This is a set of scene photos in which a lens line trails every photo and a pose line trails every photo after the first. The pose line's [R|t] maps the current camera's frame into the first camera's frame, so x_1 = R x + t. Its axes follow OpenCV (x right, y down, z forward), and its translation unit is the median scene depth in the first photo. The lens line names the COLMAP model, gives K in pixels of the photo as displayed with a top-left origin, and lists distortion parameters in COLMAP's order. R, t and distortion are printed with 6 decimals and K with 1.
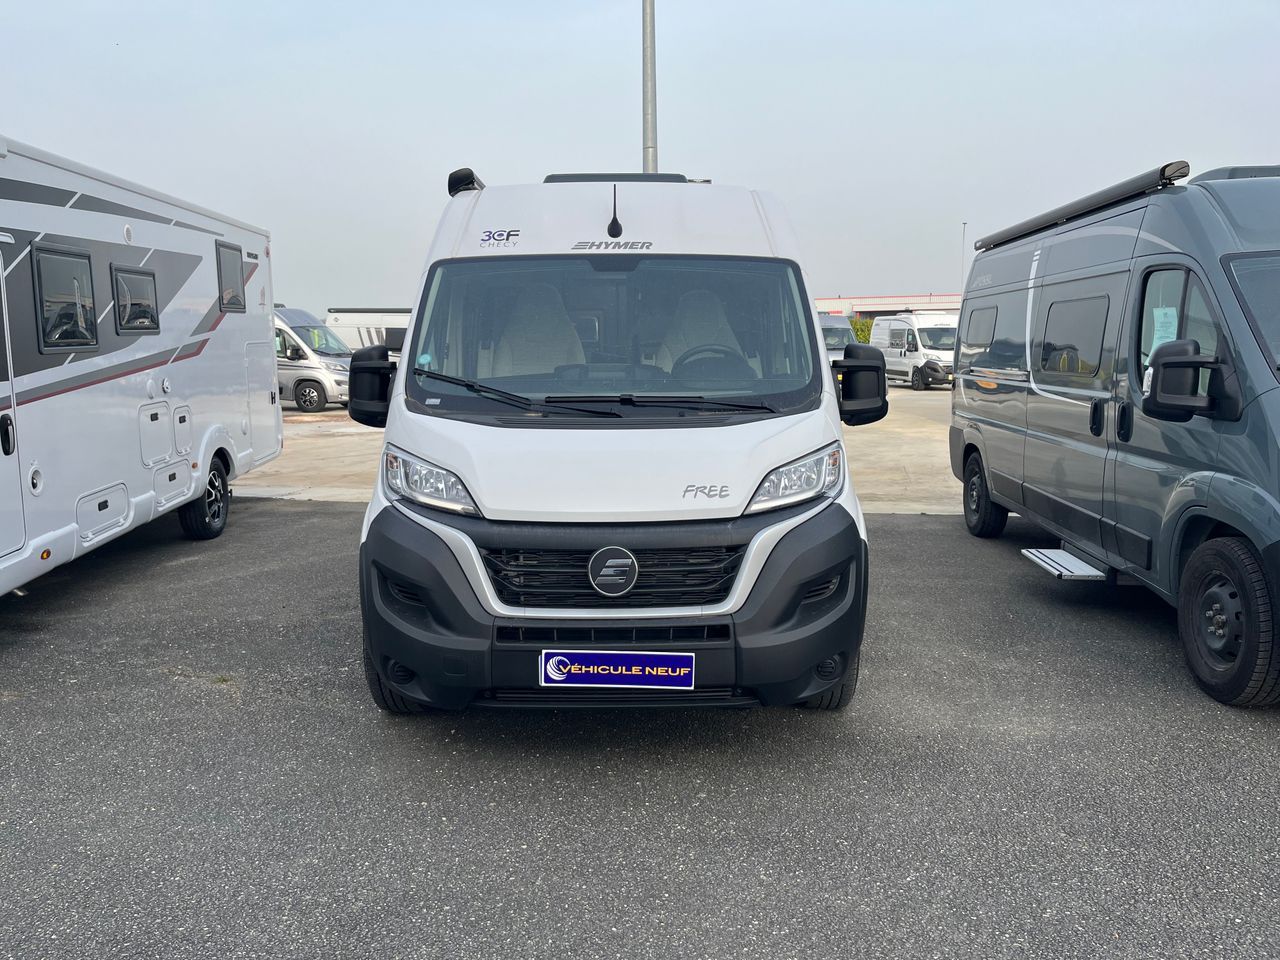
lens RADIAL K [[976.1, 0, 645.4], [0, 976.1, 479.3], [0, 0, 1]] dist [0.041143, -0.043745]
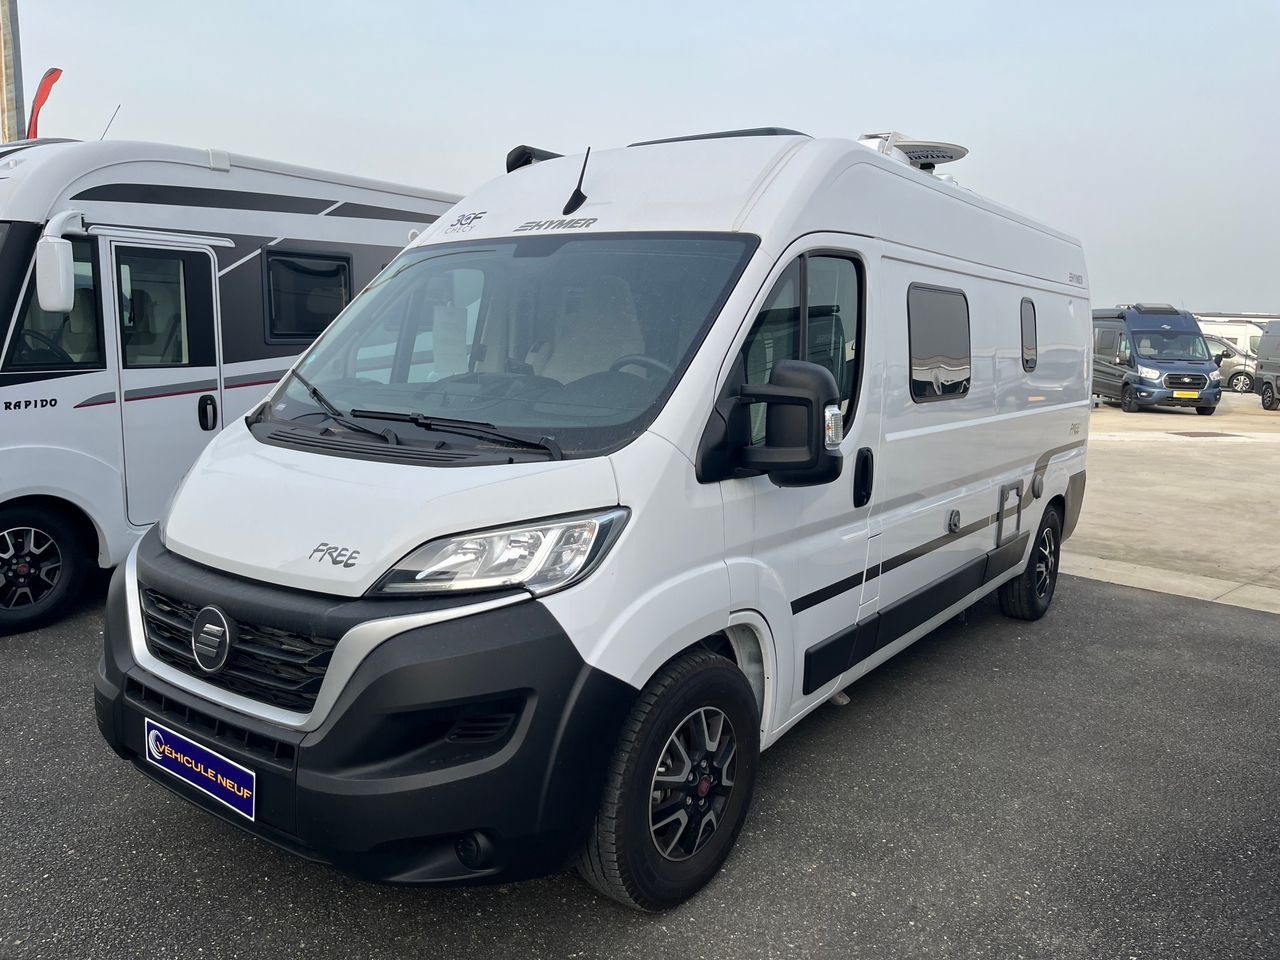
lens RADIAL K [[976.1, 0, 638.1], [0, 976.1, 479.5], [0, 0, 1]] dist [0.041143, -0.043745]
pose [[0.806813, 0.107493, -0.580946, 0.496737], [-0.109272, 0.993494, 0.032071, -0.068347], [0.580614, 0.037606, 0.813310, 0.409718]]
